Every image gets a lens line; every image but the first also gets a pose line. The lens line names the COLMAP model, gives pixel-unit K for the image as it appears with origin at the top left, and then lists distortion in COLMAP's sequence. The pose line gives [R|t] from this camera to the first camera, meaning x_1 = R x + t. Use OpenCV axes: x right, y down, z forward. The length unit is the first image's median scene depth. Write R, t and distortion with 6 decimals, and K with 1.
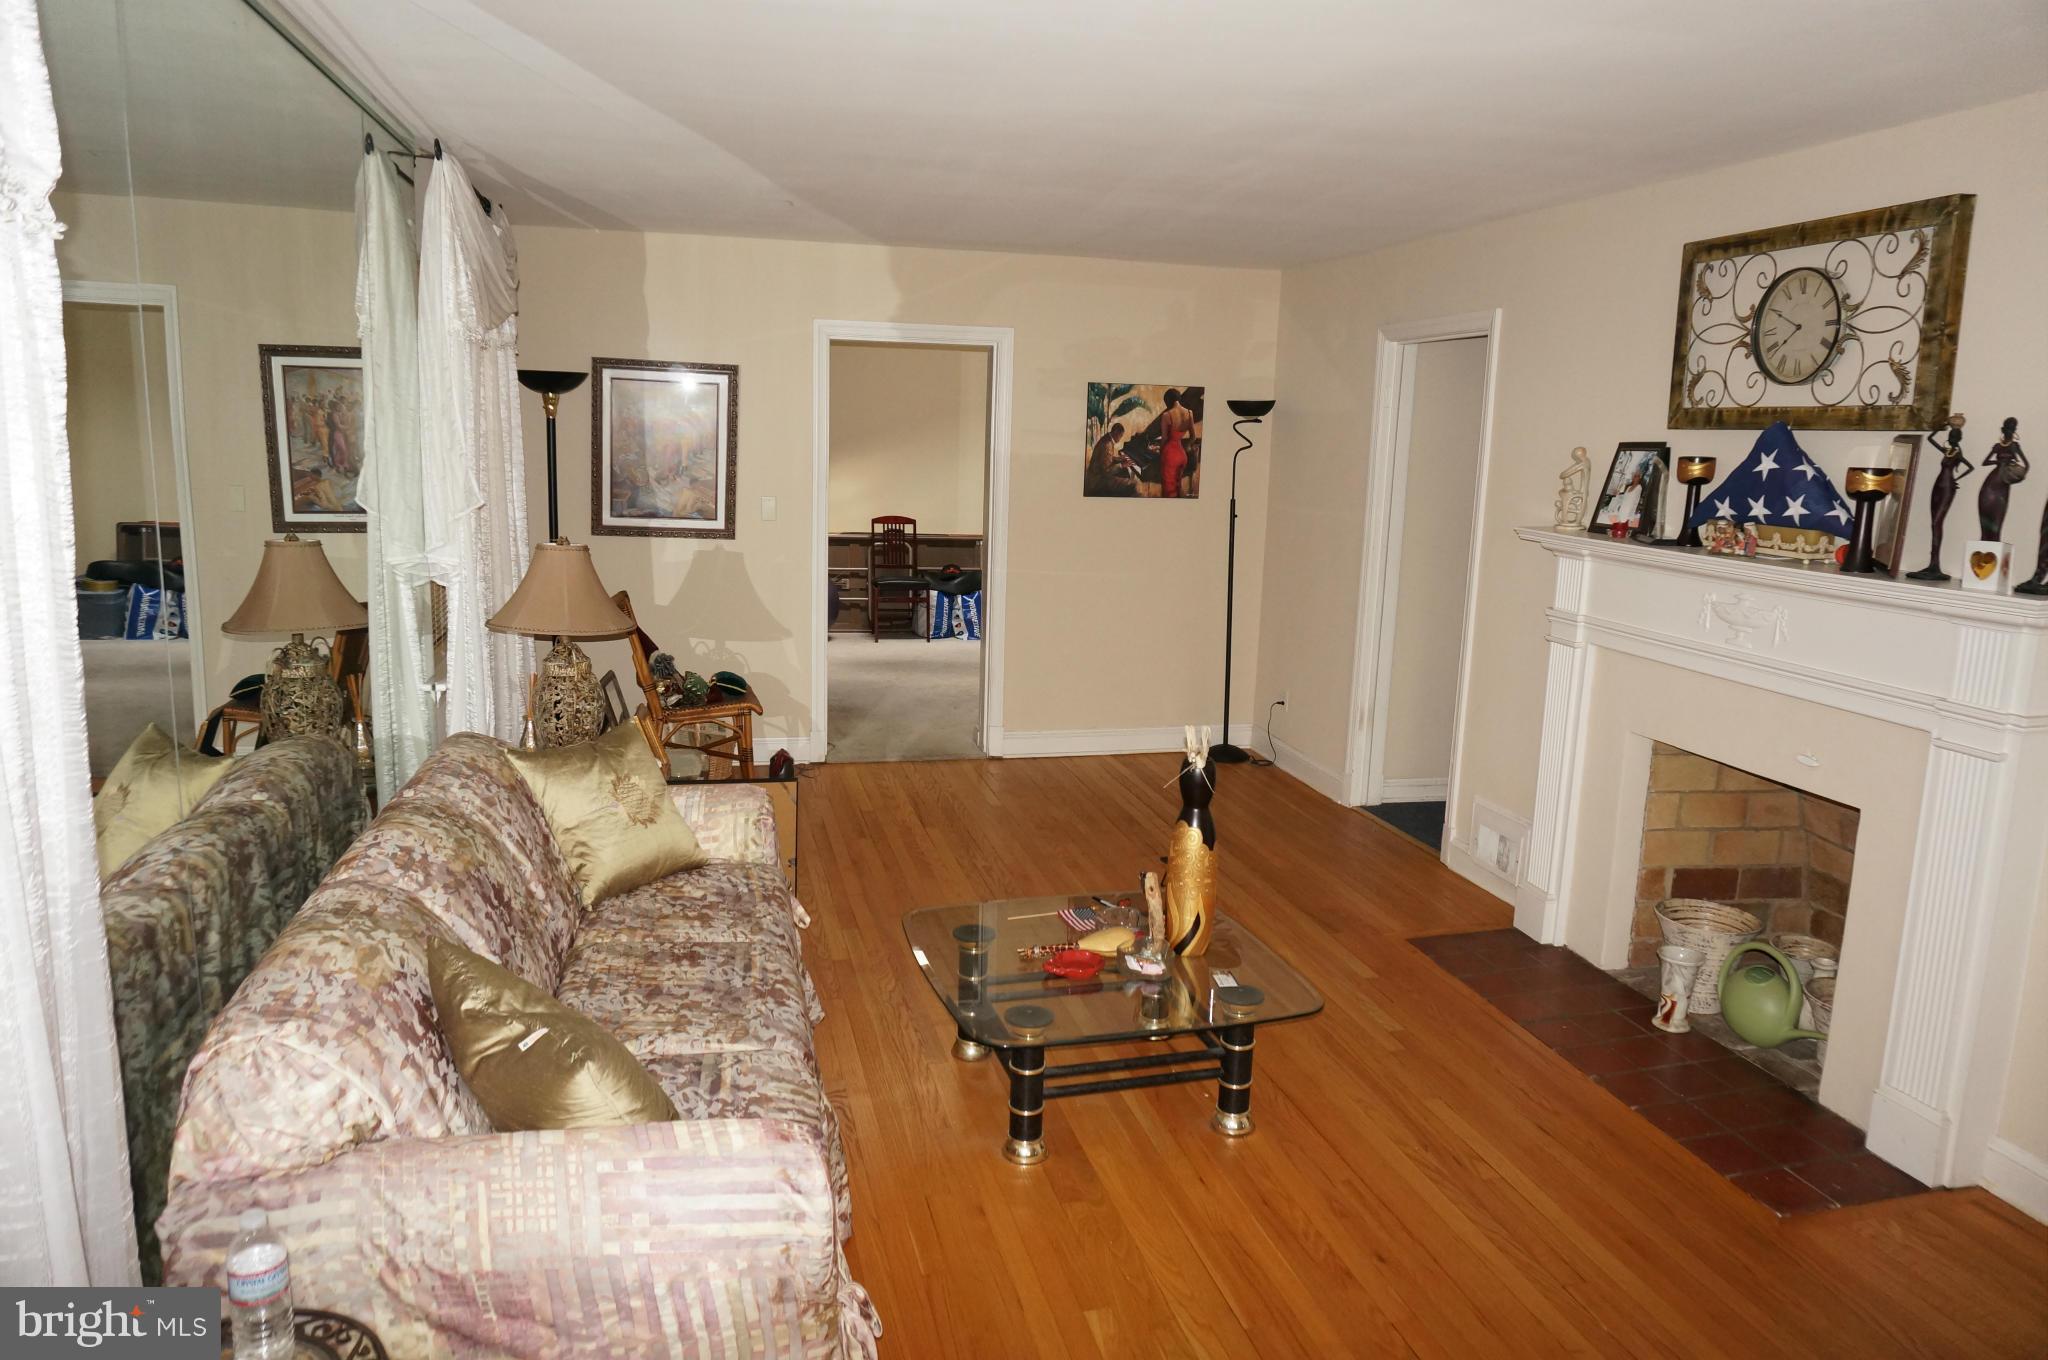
lens RADIAL K [[1365.0, 0, 1023.1], [0, 1365.0, 676.0], [0, 0, 1]] dist [-0.035884, 0.003840]
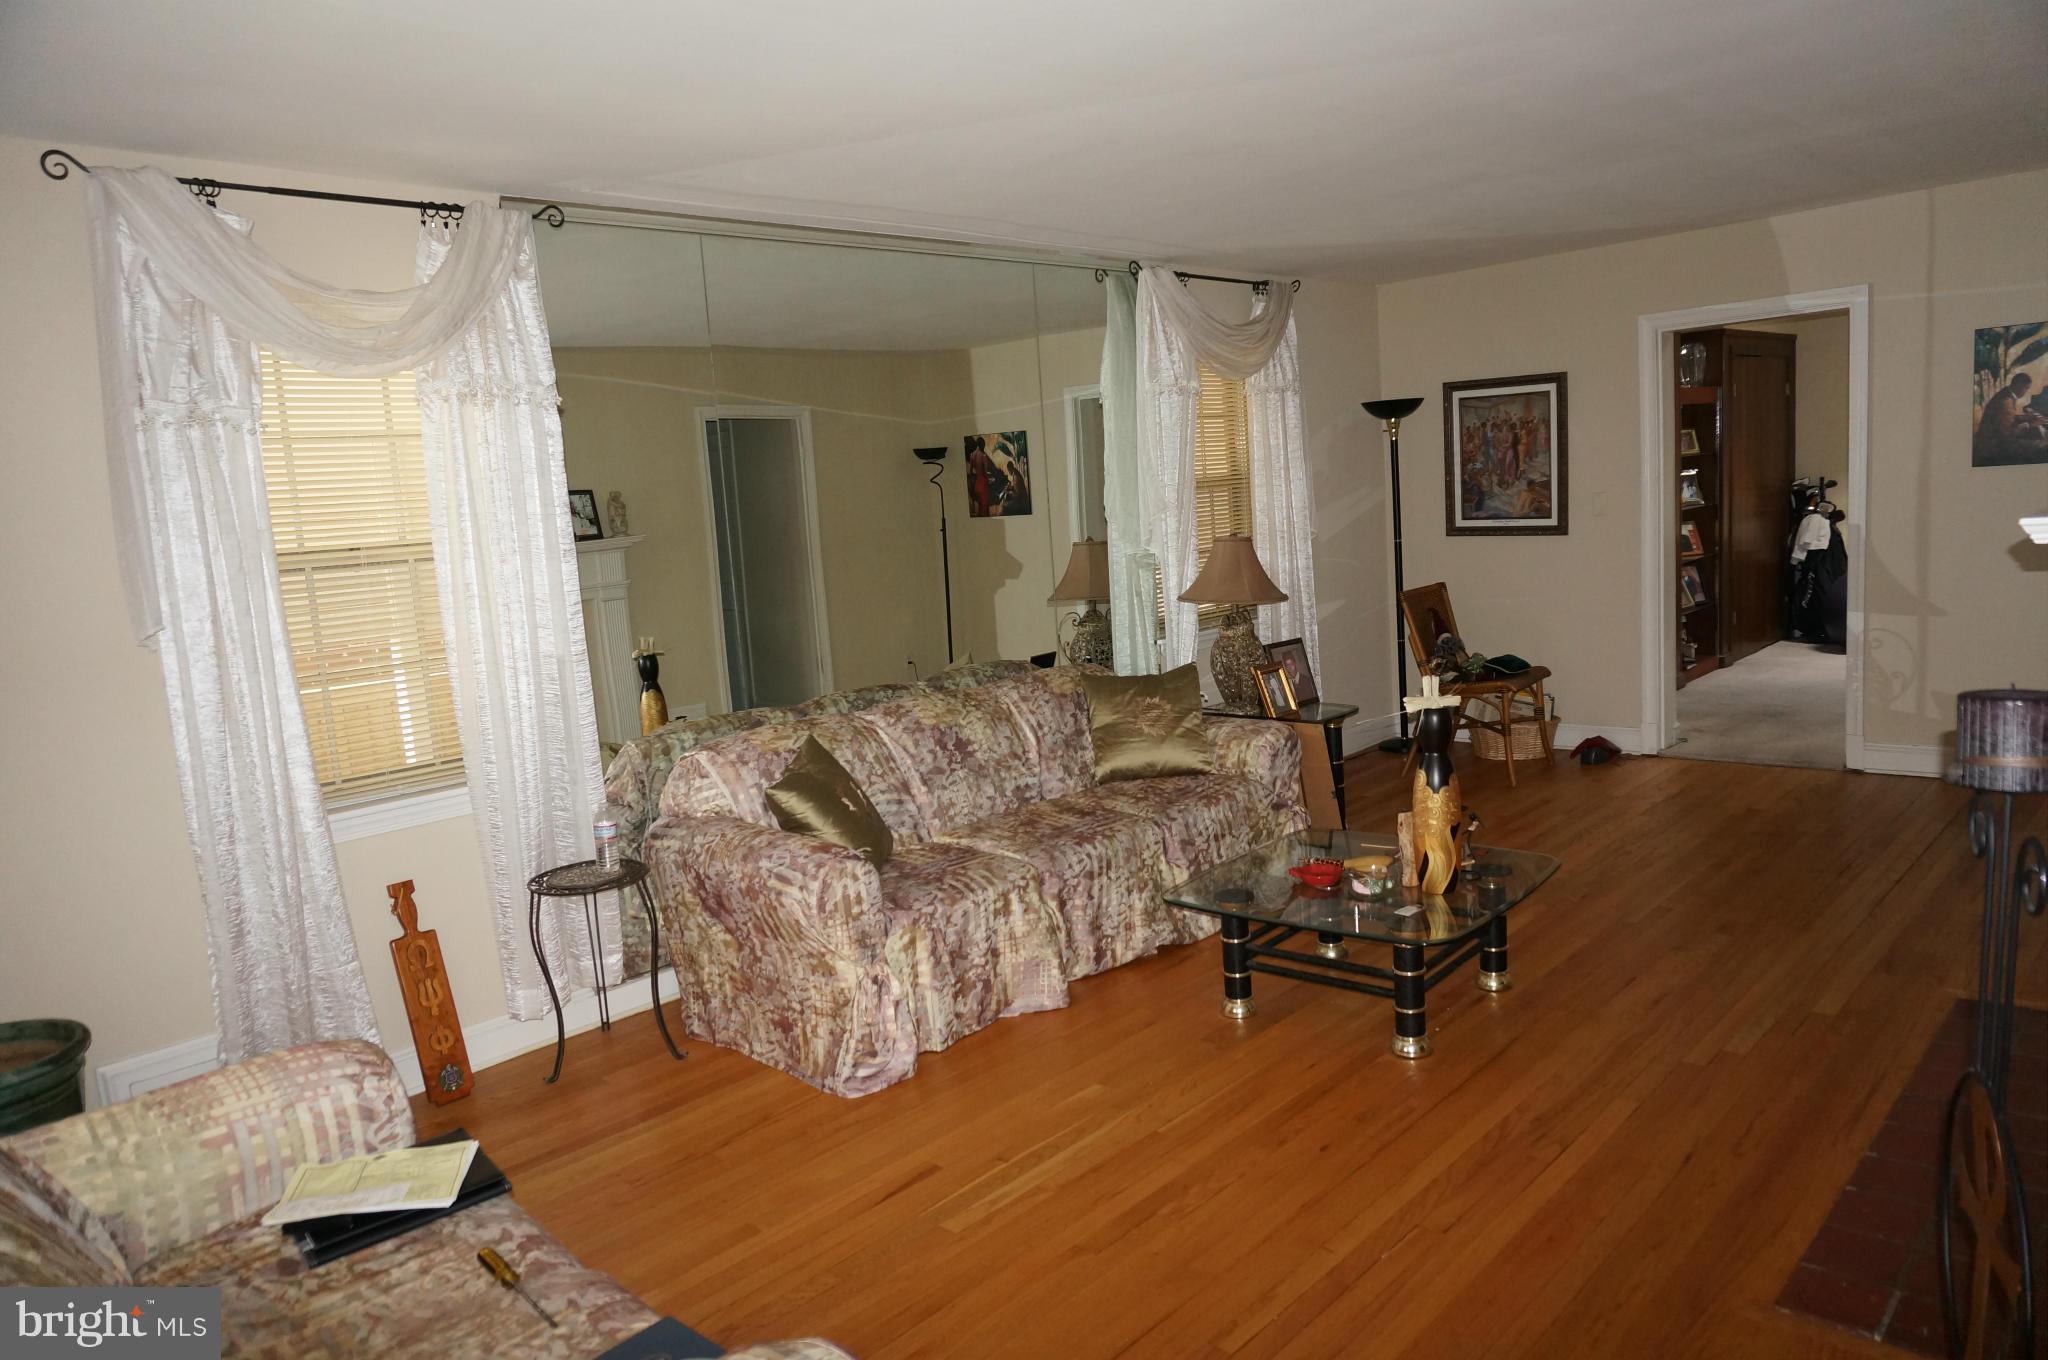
lens RADIAL K [[1365.0, 0, 1023.1], [0, 1365.0, 676.0], [0, 0, 1]] dist [-0.035884, 0.003840]
pose [[0.518828, 0.041645, -0.853864, 0.480728], [-0.065457, 0.997816, 0.008892, 0.027623], [0.852369, 0.051278, 0.520420, 0.097147]]
